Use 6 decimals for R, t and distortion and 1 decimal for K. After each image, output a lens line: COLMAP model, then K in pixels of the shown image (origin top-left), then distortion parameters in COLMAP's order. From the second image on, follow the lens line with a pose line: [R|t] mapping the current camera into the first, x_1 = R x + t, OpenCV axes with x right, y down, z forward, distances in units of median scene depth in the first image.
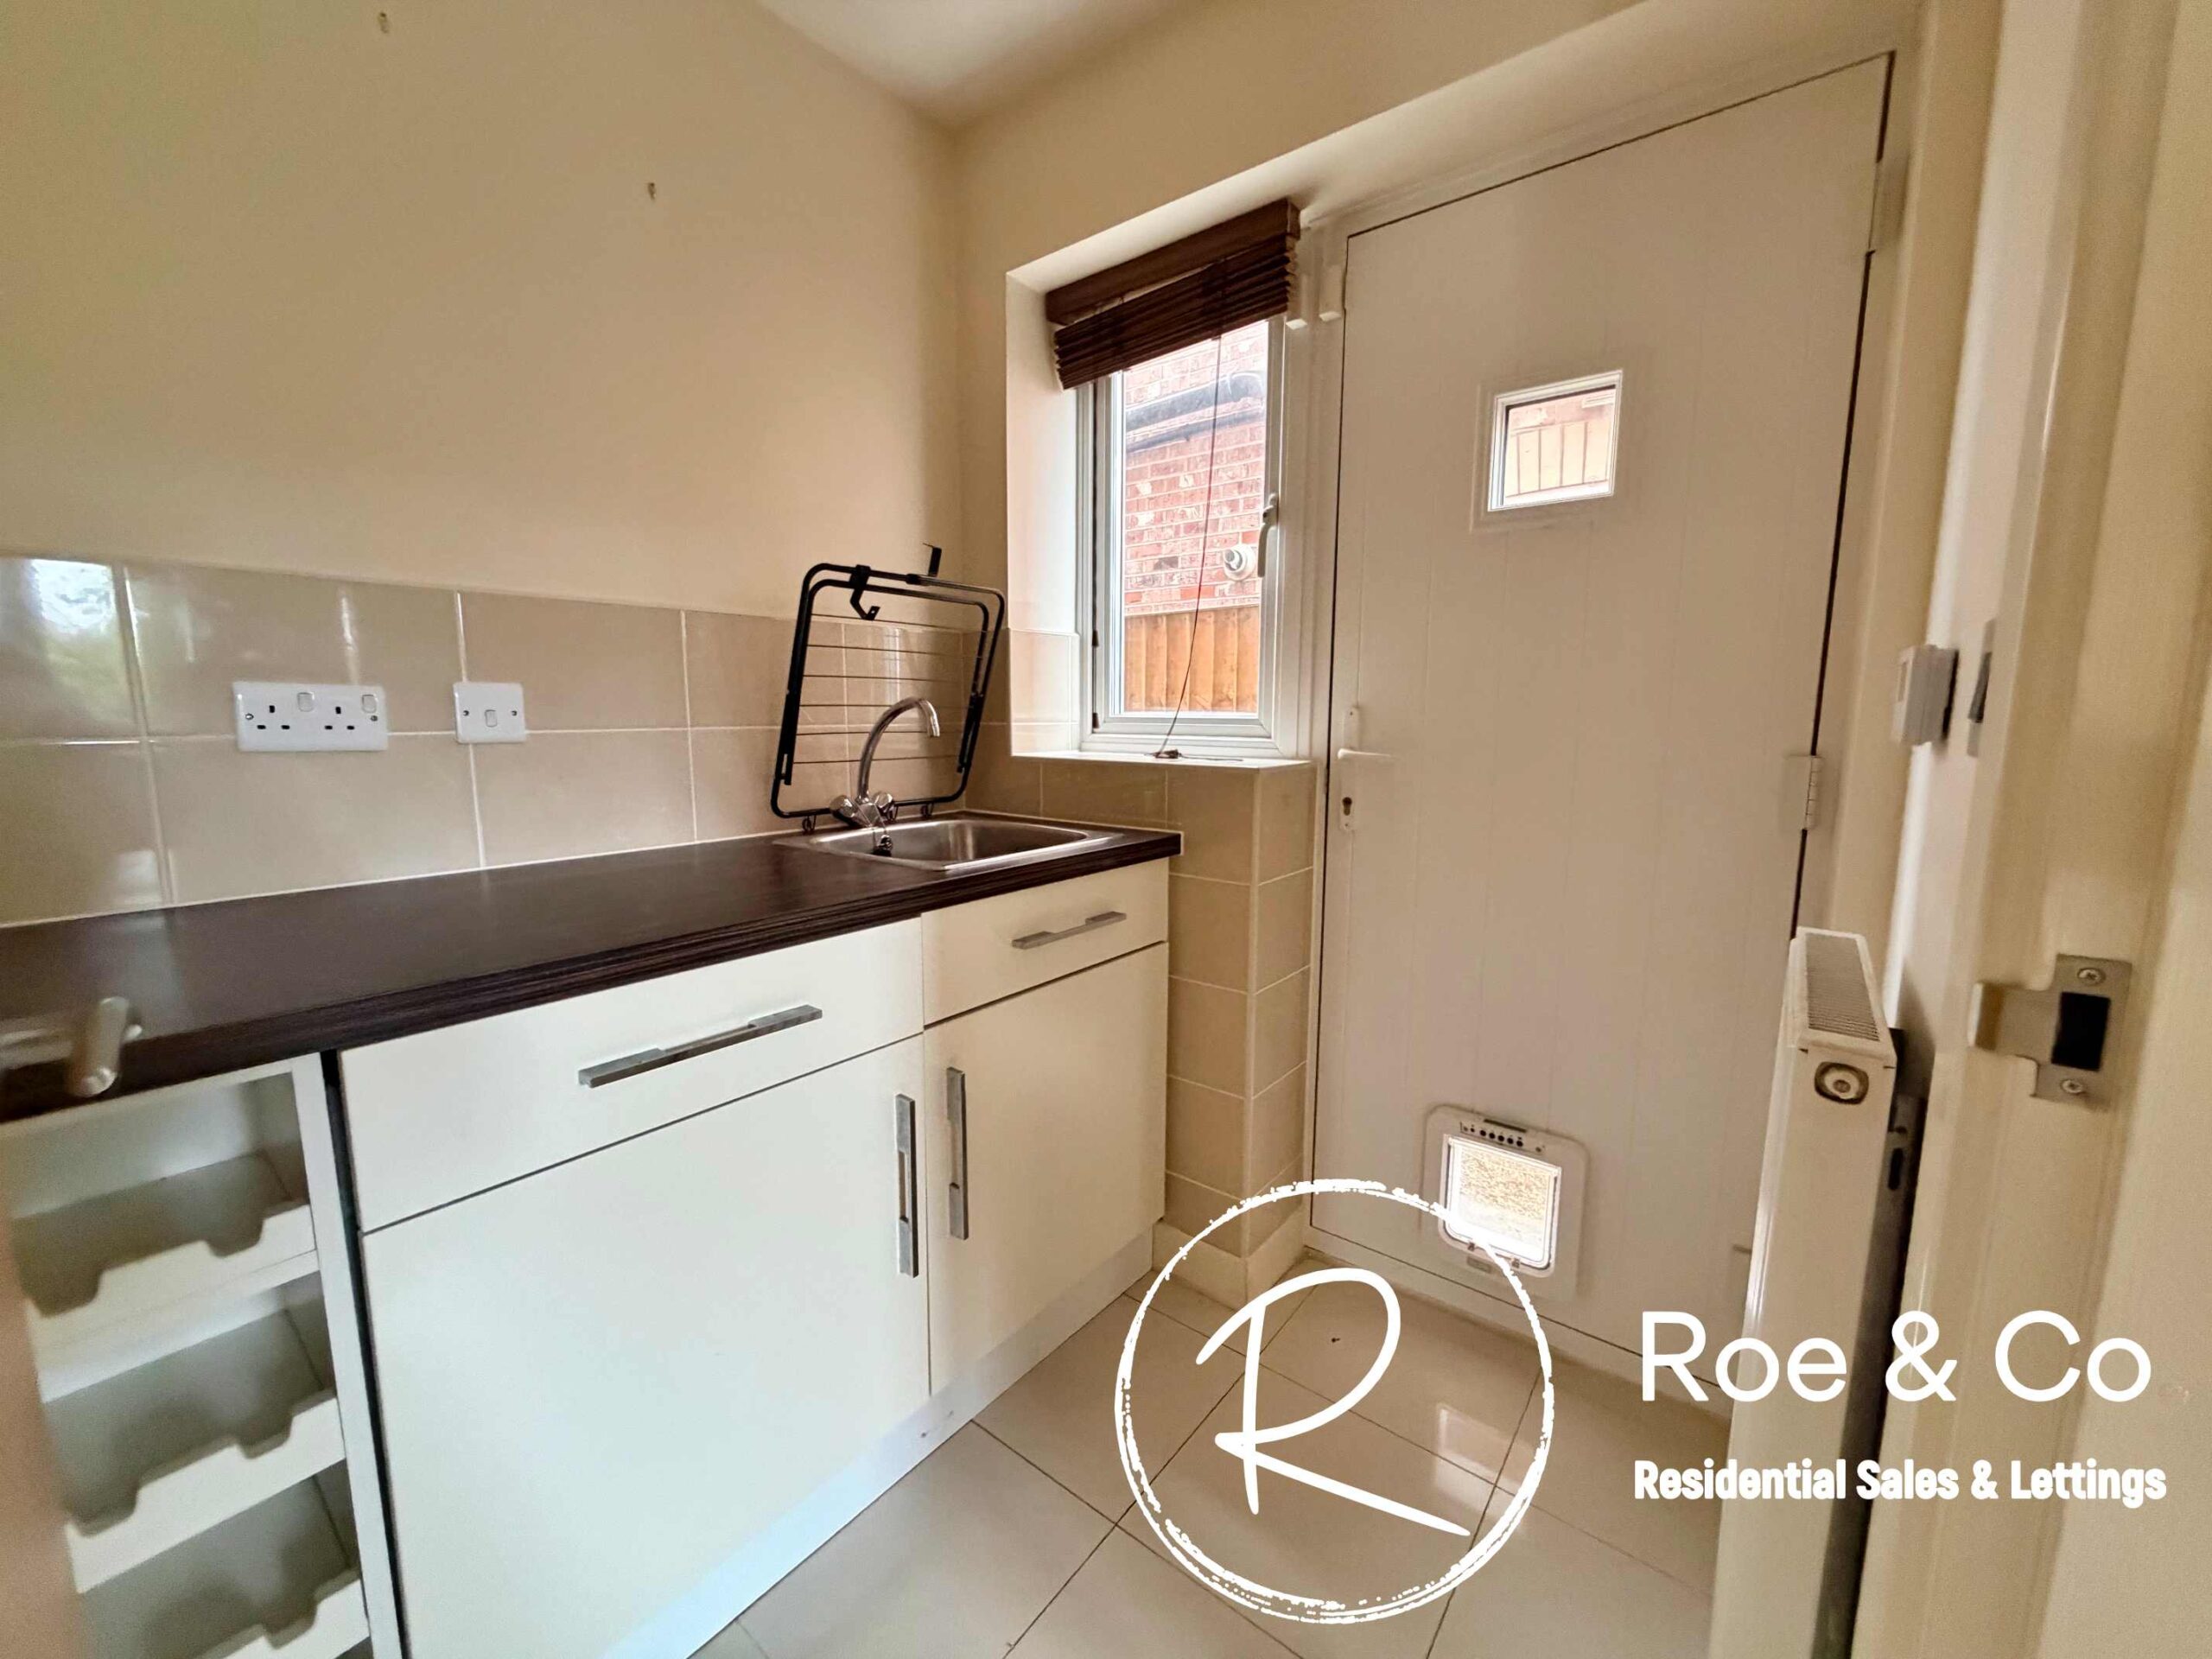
lens RADIAL K [[880.2, 0, 1113.2], [0, 880.2, 830.8], [0, 0, 1]] dist [-0.000396, -0.000406]
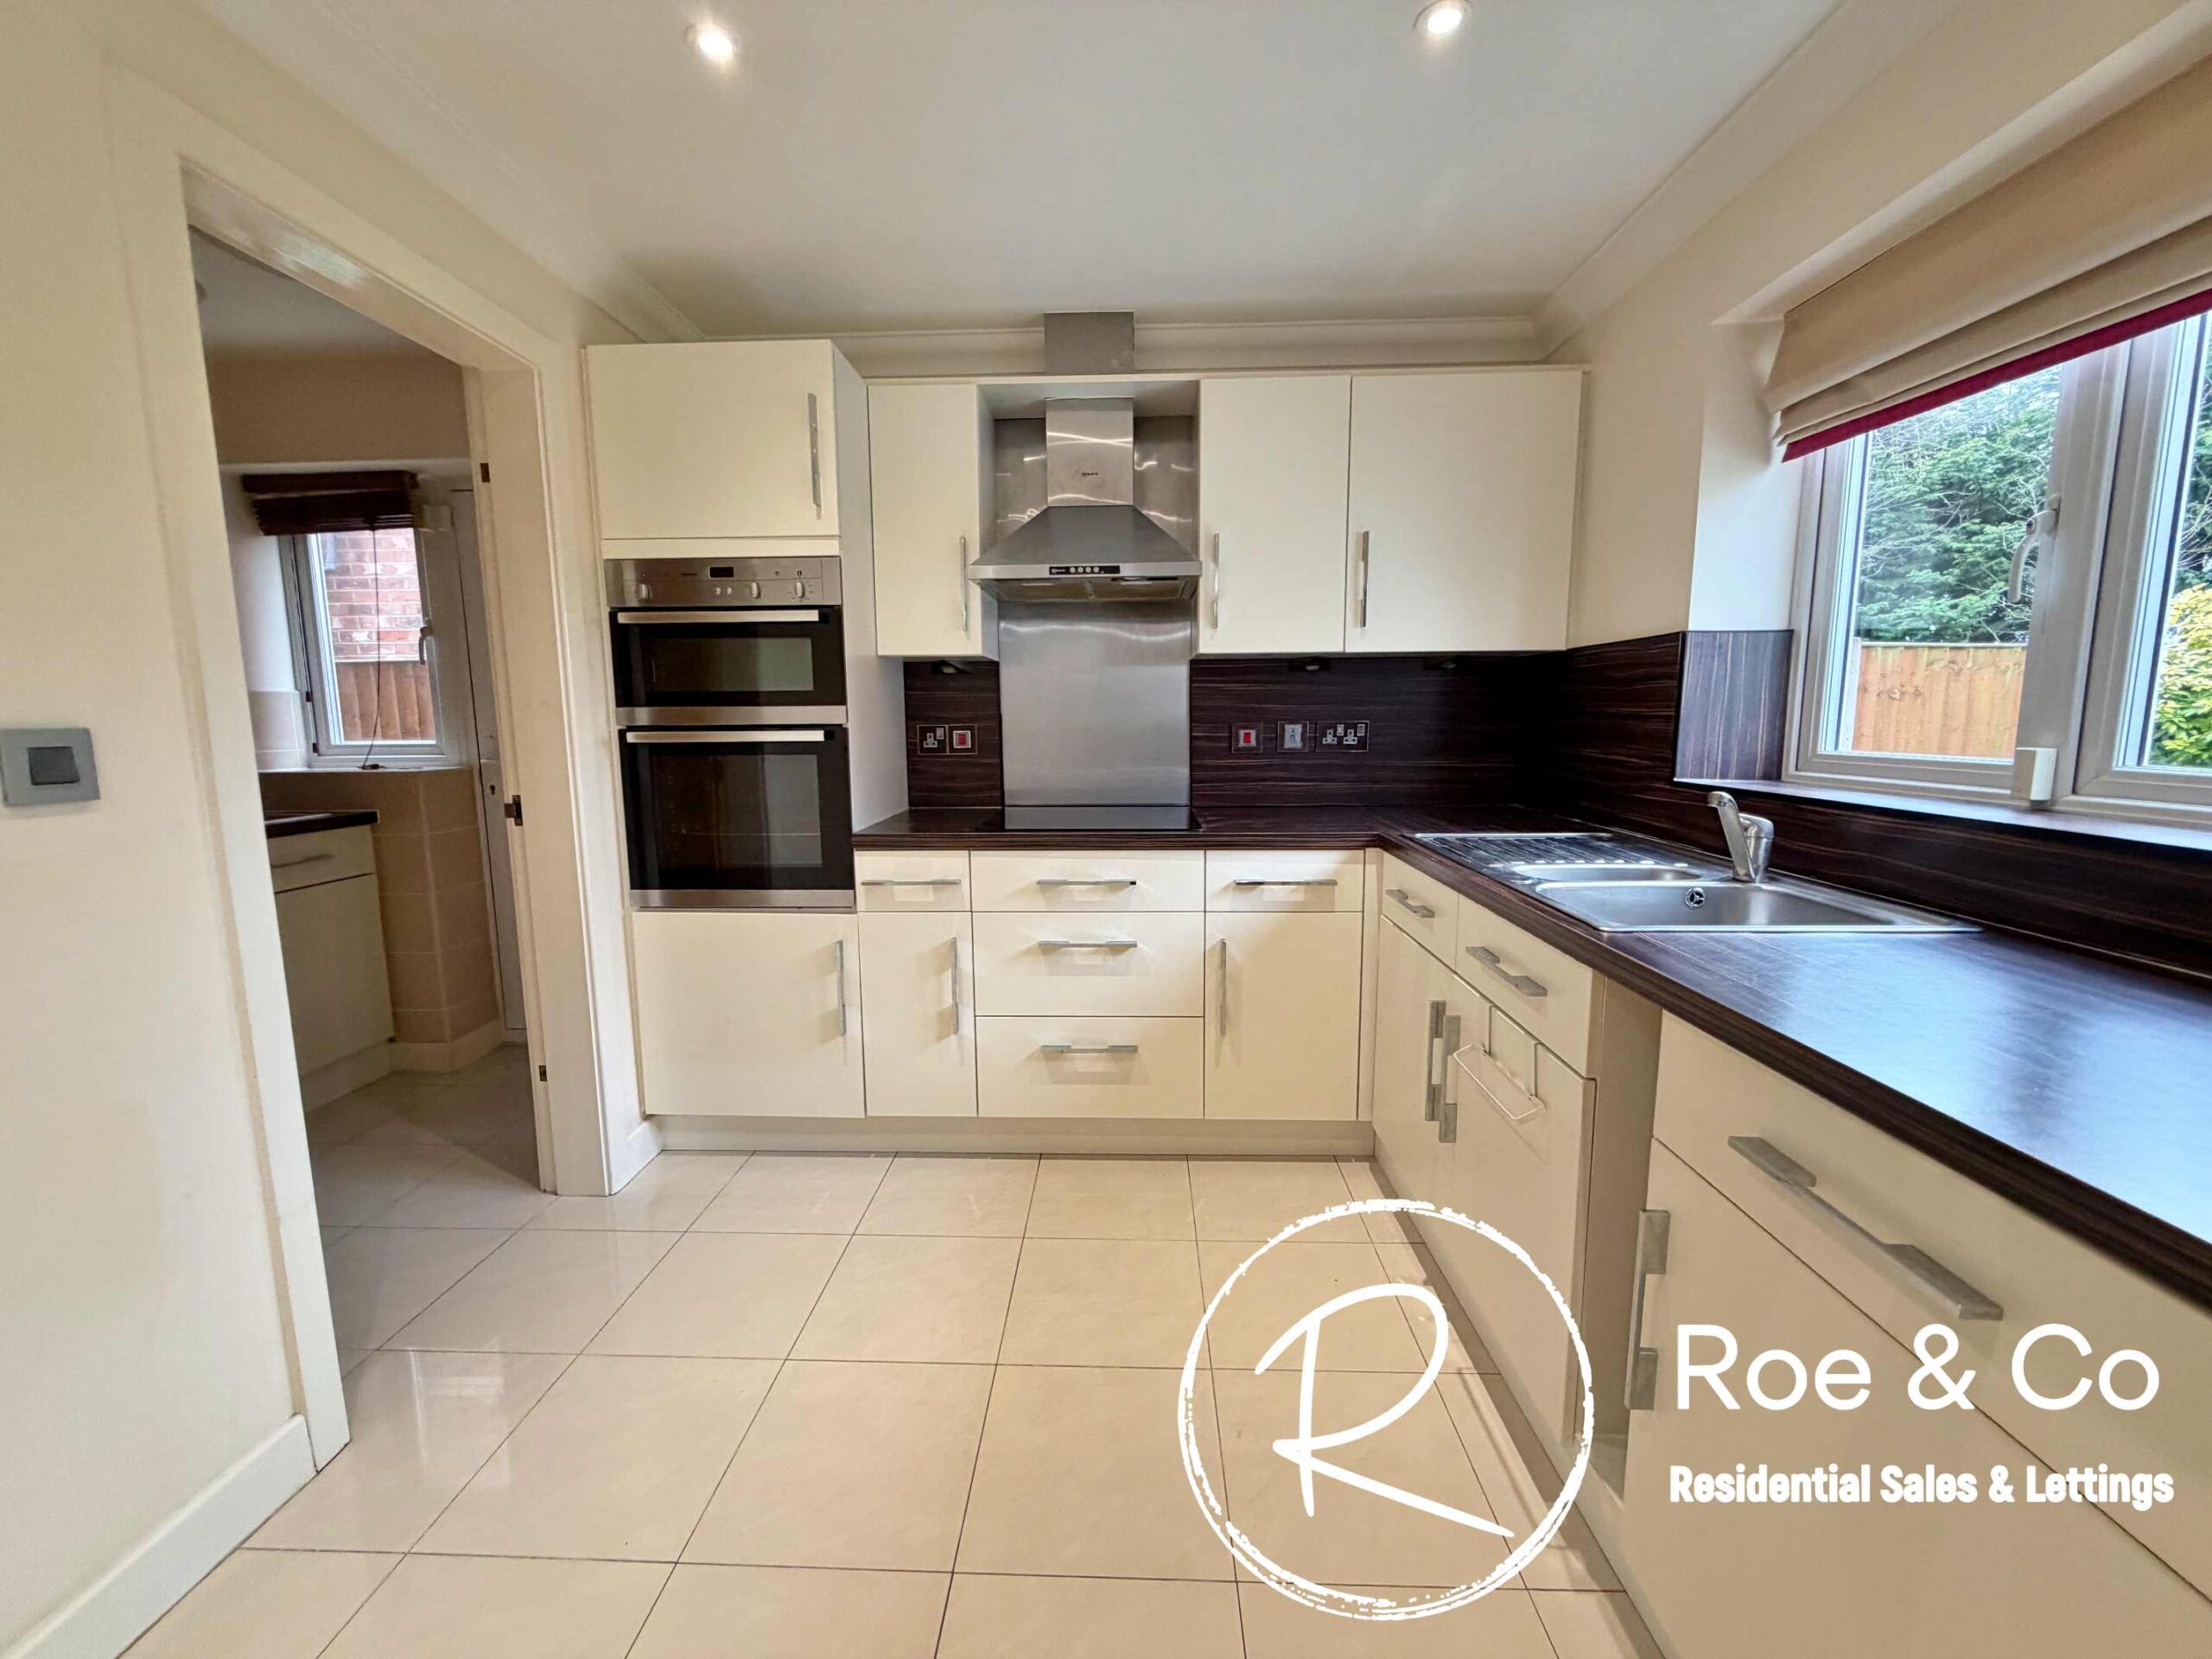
lens RADIAL K [[880.2, 0, 1085.9], [0, 880.2, 823.0], [0, 0, 1]] dist [-0.000396, -0.000406]
pose [[0.820722, -0.083349, 0.565216, 0.230169], [0.091589, 0.995701, 0.013839, 0.125962], [-0.563939, 0.040410, 0.824827, -1.182384]]
